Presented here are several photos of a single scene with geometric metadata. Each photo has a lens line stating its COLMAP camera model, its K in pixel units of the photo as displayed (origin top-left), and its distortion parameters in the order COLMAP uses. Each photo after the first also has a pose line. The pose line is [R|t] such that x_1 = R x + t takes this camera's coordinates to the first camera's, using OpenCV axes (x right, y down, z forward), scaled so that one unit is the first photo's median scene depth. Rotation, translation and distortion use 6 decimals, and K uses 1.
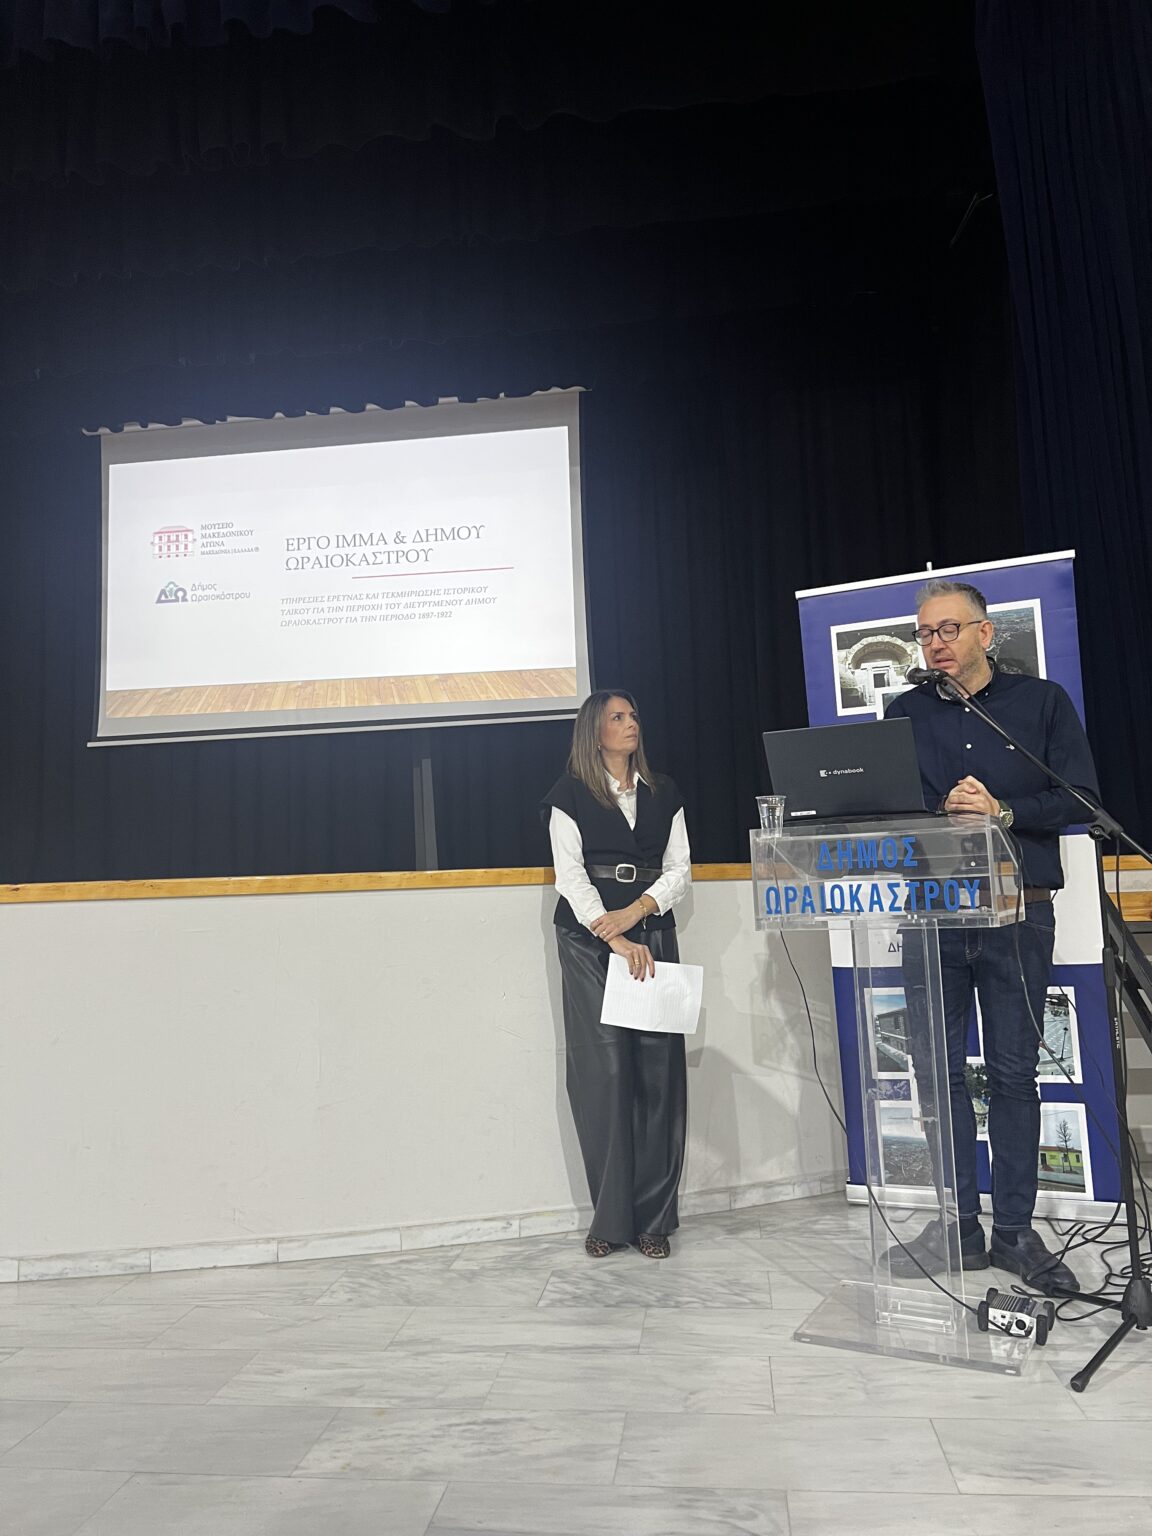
lens RADIAL K [[1158.2, 0, 576.0], [0, 1158.2, 768.0], [0, 0, 1]] dist [0.056874, -0.057244]
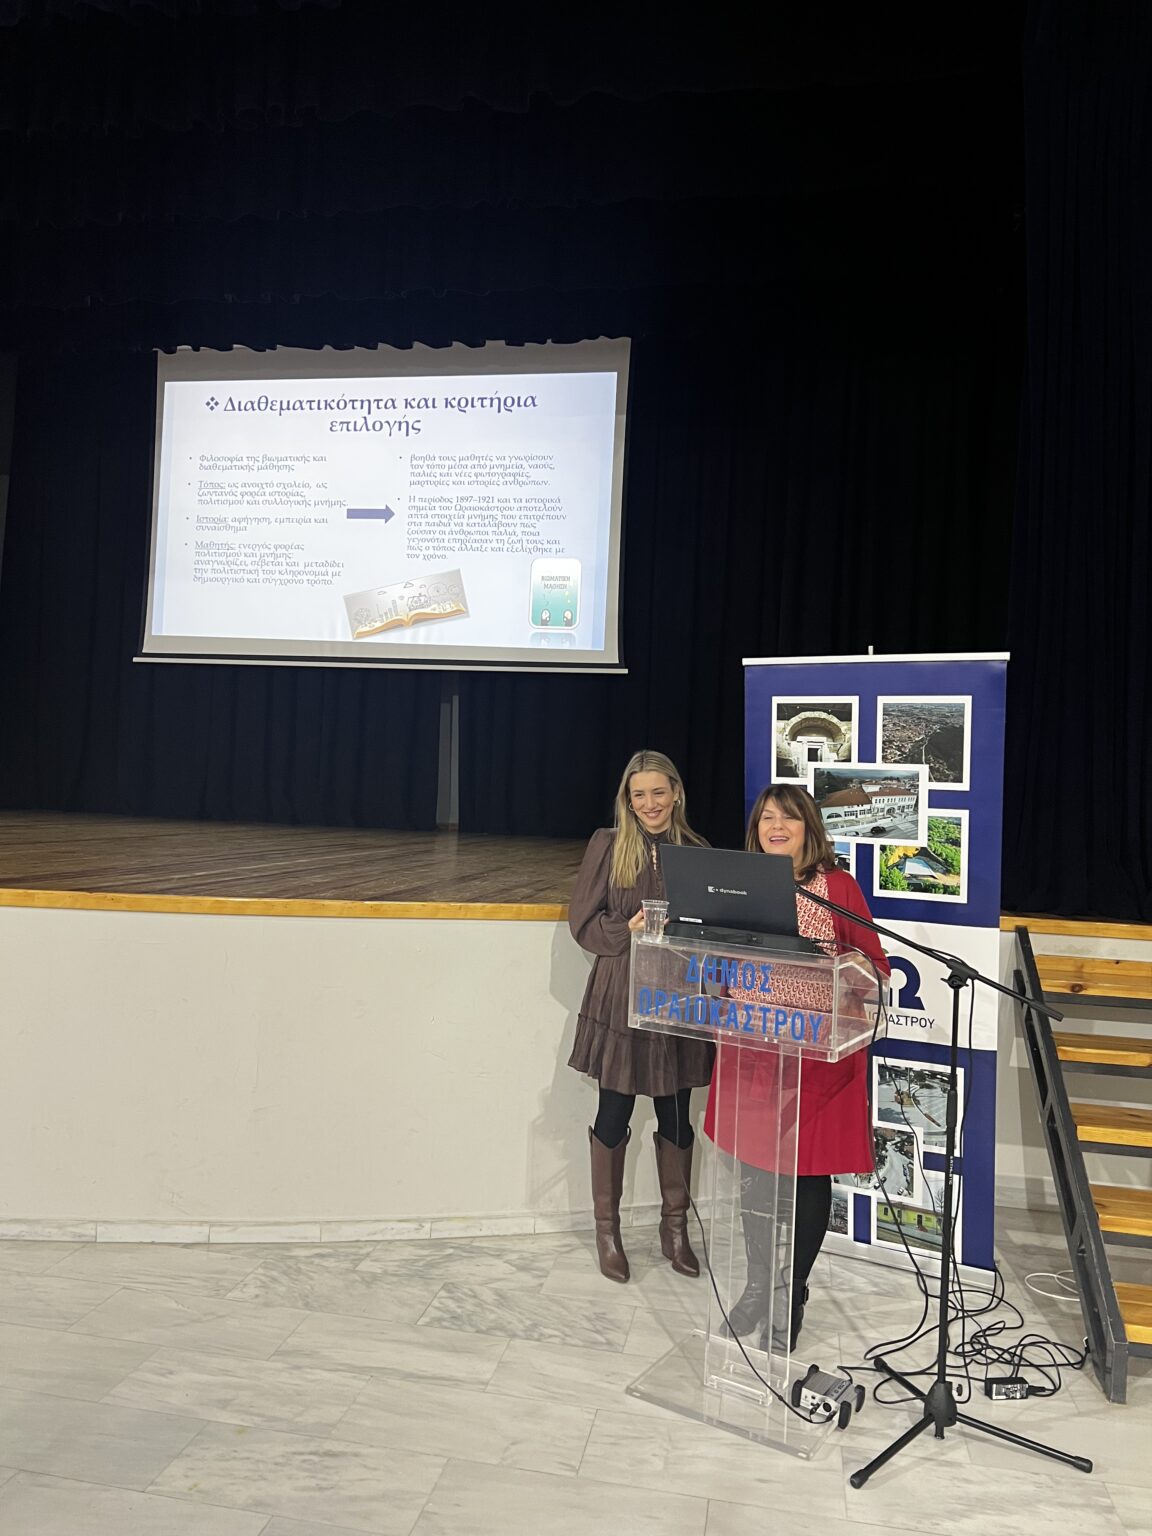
lens RADIAL K [[1150.3, 0, 573.7], [0, 1150.3, 776.5], [0, 0, 1]] dist [0.089925, -0.124185]
pose [[0.994842, 0.080026, -0.062328, 0.115538], [-0.072869, 0.991291, 0.109689, -0.153391], [0.070563, -0.104582, 0.992010, -0.031601]]
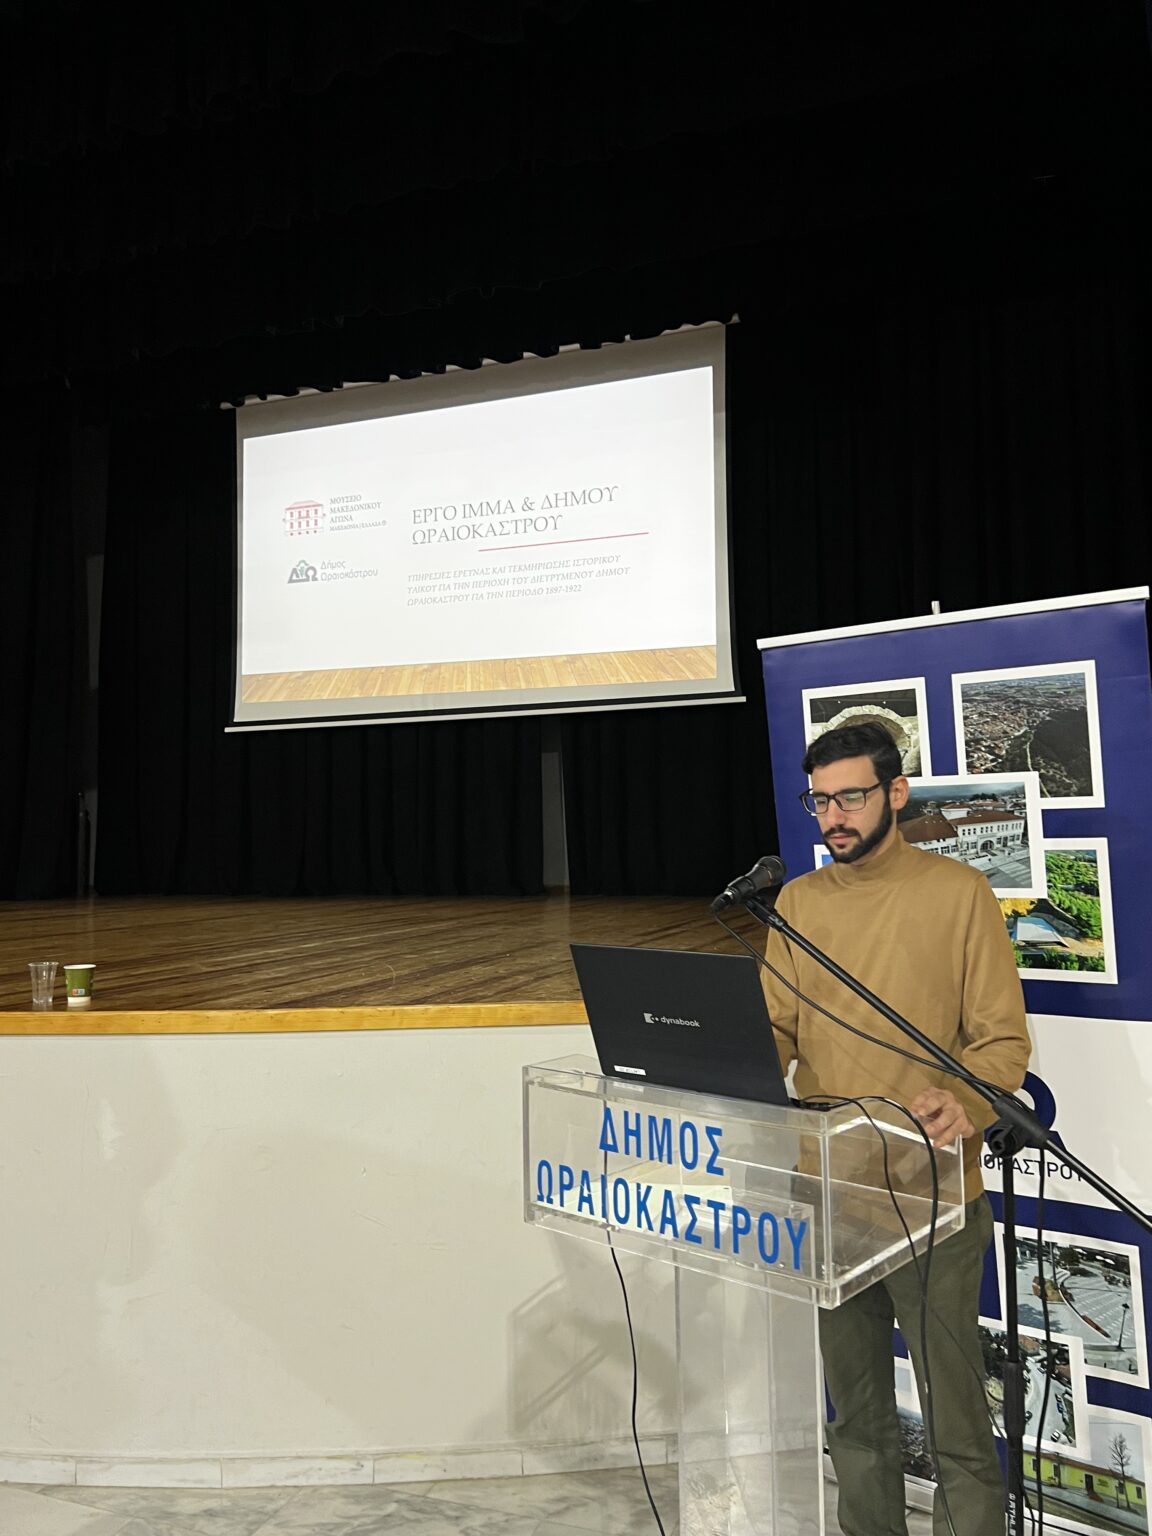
lens RADIAL K [[1159.4, 0, 584.7], [0, 1159.4, 767.7], [0, 0, 1]] dist [0.062150, -0.058278]
pose [[0.974439, 0.008949, -0.224475, 0.253683], [0.004766, 0.998158, 0.060481, -0.119944], [0.224603, -0.060005, 0.972601, 0.280699]]
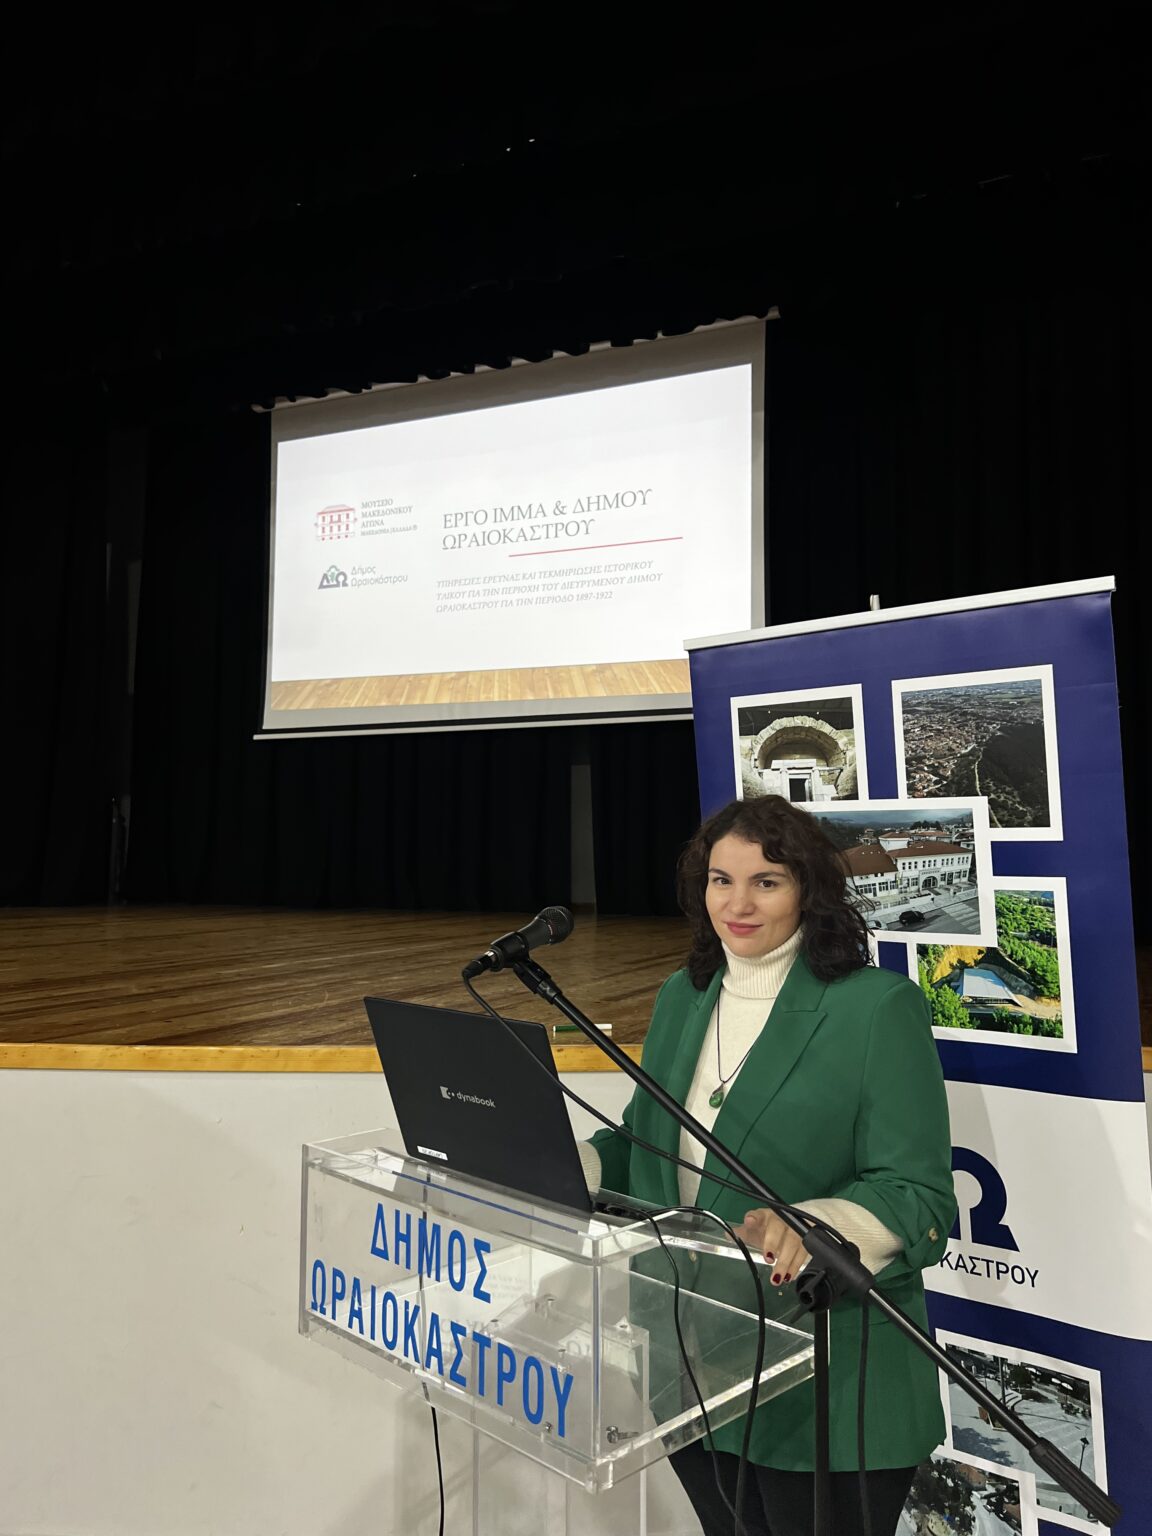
lens RADIAL K [[1161.1, 0, 590.2], [0, 1161.1, 769.5], [0, 0, 1]] dist [0.062947, -0.064305]
pose [[0.957331, 0.021499, -0.288192, 0.332448], [-0.007064, 0.998672, 0.051035, -0.116470], [0.288906, -0.046821, 0.956212, 0.392397]]
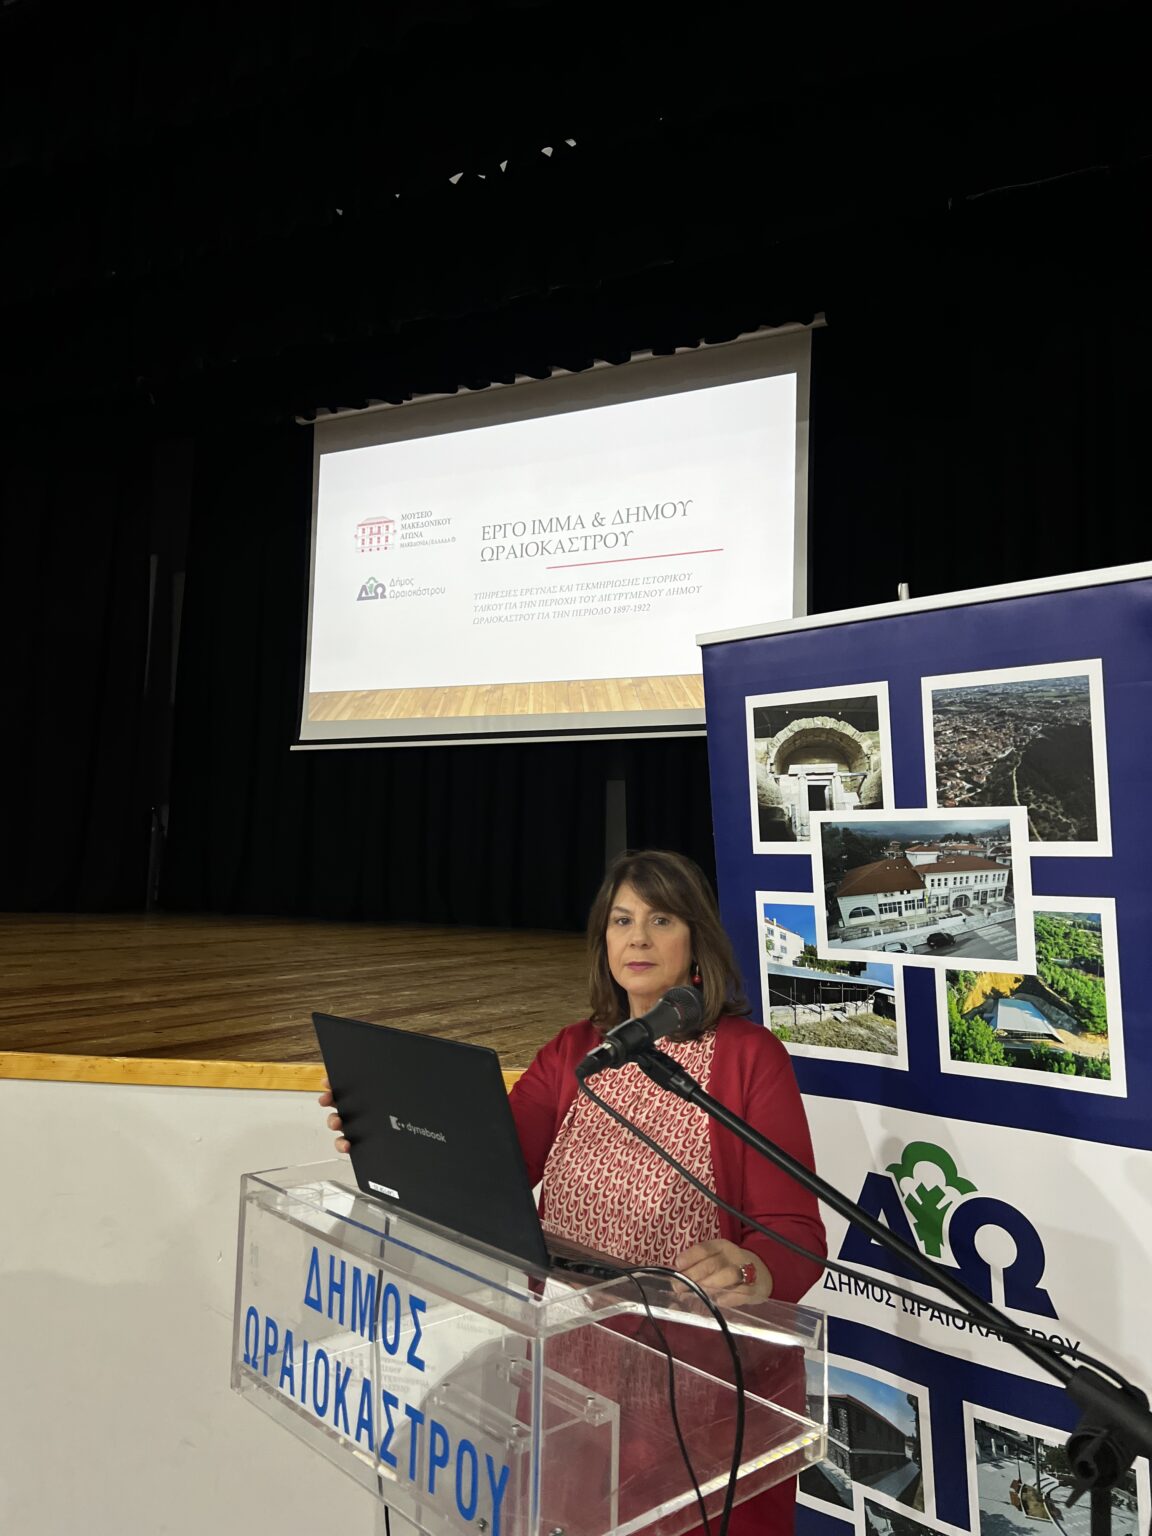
lens RADIAL K [[1158.2, 0, 576.0], [0, 1158.2, 768.0], [0, 0, 1]] dist [0.056874, -0.057244]
pose [[0.940407, 0.031004, -0.338635, 0.340447], [-0.020928, 0.999224, 0.033368, -0.105810], [0.339407, -0.024293, 0.940326, 0.444159]]
